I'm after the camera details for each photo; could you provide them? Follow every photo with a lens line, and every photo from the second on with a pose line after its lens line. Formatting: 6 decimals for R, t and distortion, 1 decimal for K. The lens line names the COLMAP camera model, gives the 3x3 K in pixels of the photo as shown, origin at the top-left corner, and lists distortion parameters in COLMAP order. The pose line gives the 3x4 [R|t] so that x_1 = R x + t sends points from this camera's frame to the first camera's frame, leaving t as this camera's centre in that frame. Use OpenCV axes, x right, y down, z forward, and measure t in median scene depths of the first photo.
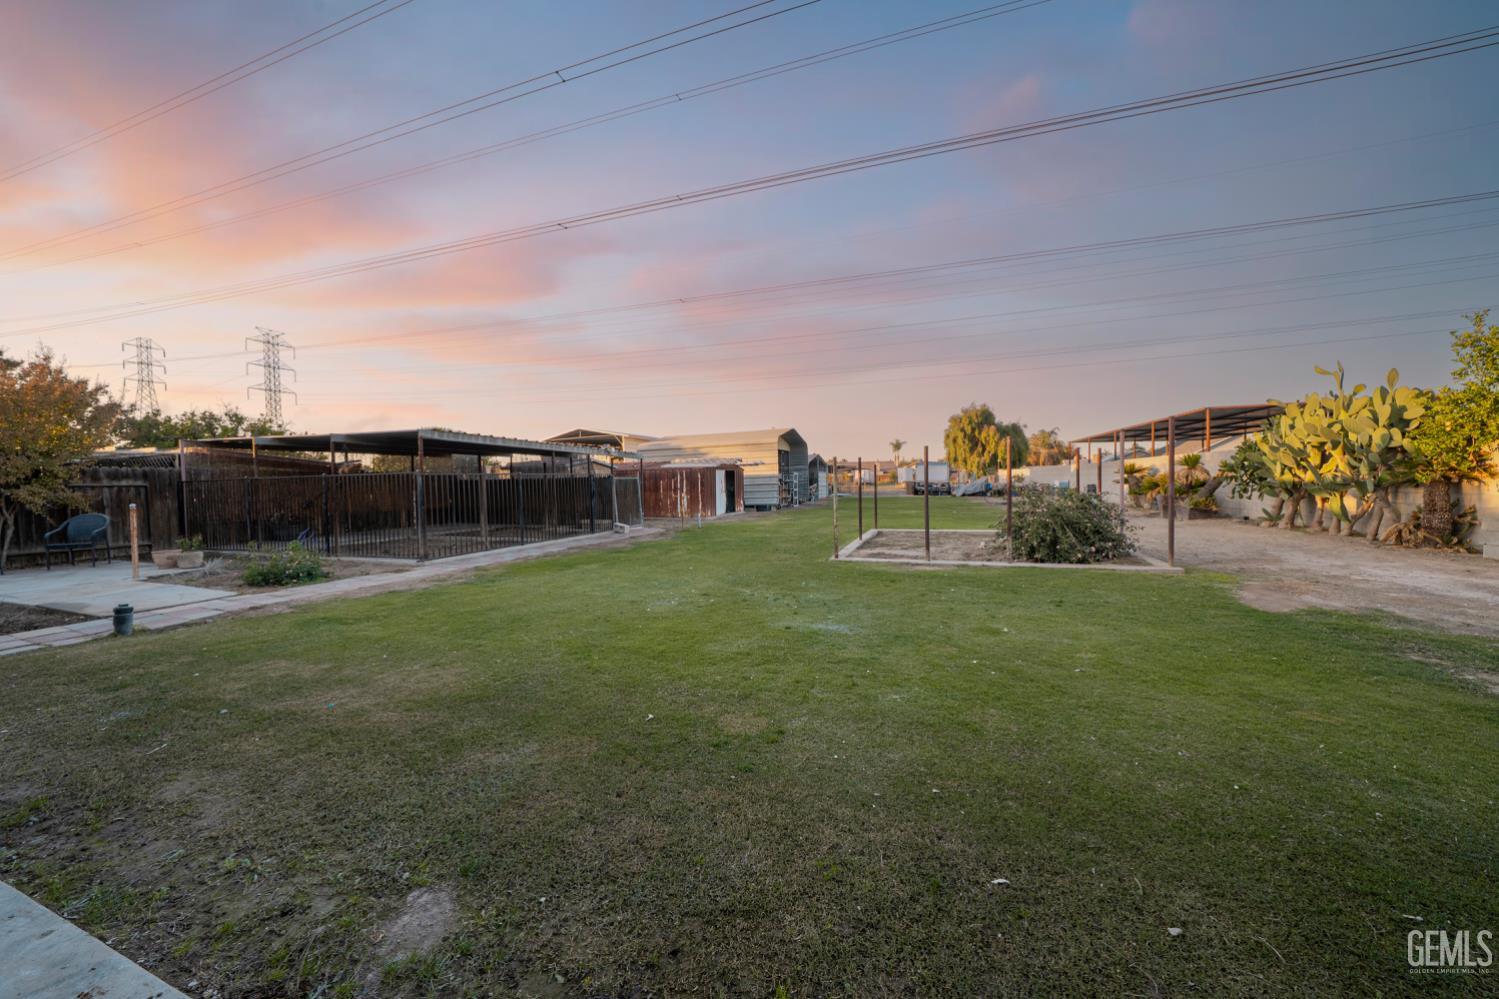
lens RADIAL K [[521.6, 0, 744.3], [0, 521.6, 499.8], [0, 0, 1]] dist [-0.029622, 0.003493]
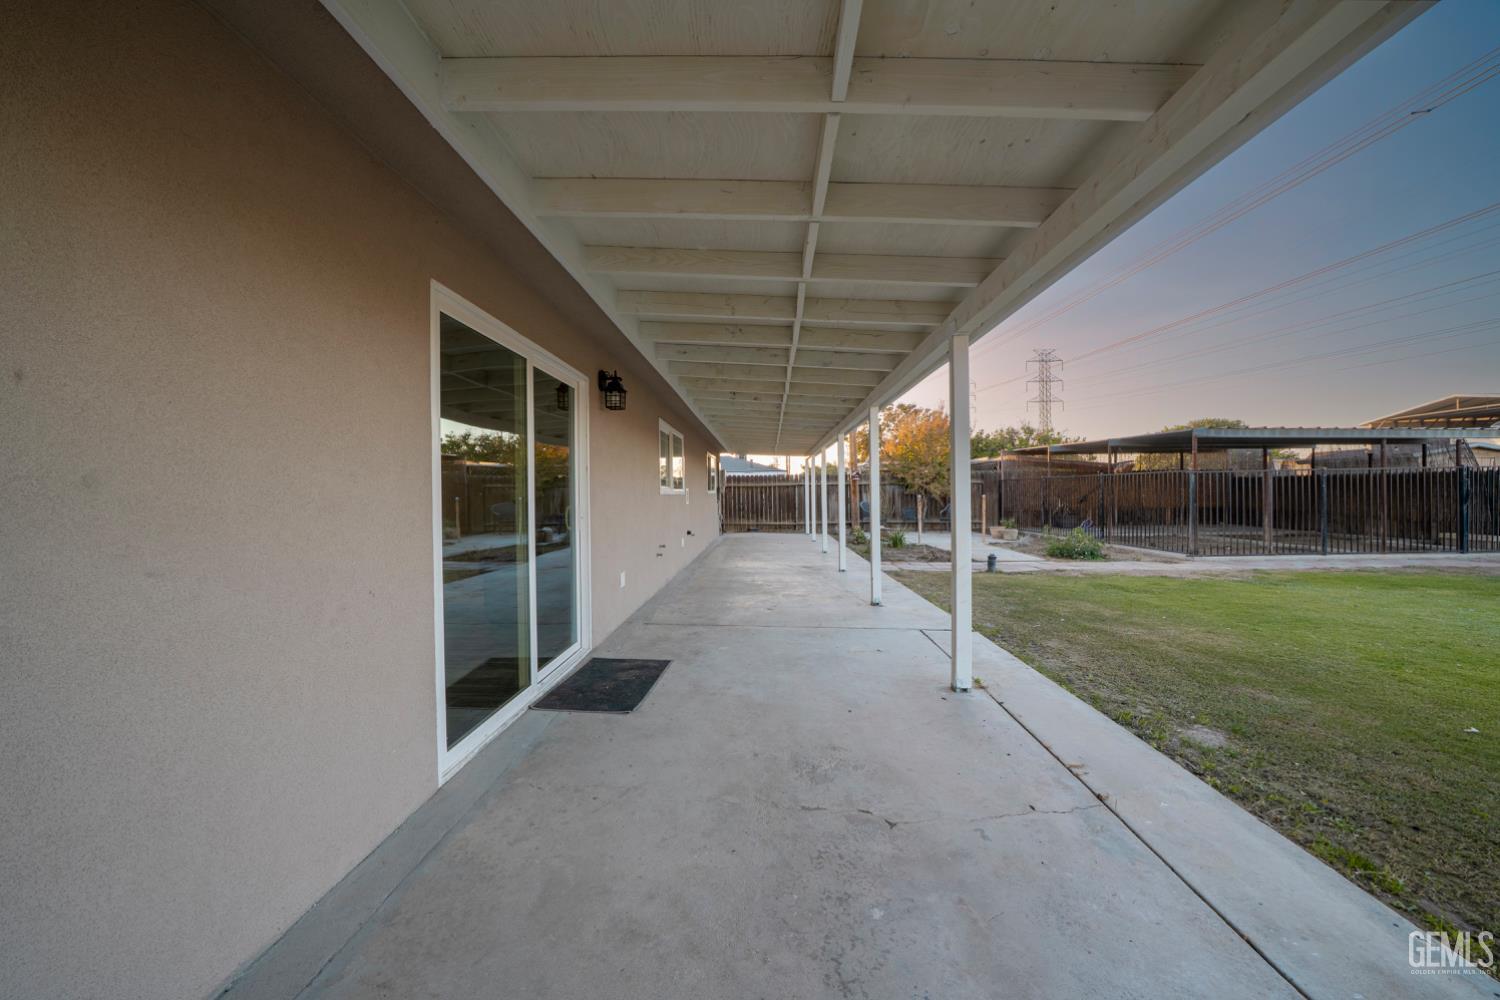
lens RADIAL K [[521.9, 0, 744.8], [0, 521.9, 500.3], [0, 0, 1]] dist [-0.029622, 0.003493]
pose [[0.297359, 0.029680, -0.954304, 0.071912], [-0.025169, 0.999413, 0.023241, 0.004780], [0.954434, 0.017108, 0.297932, -0.140477]]
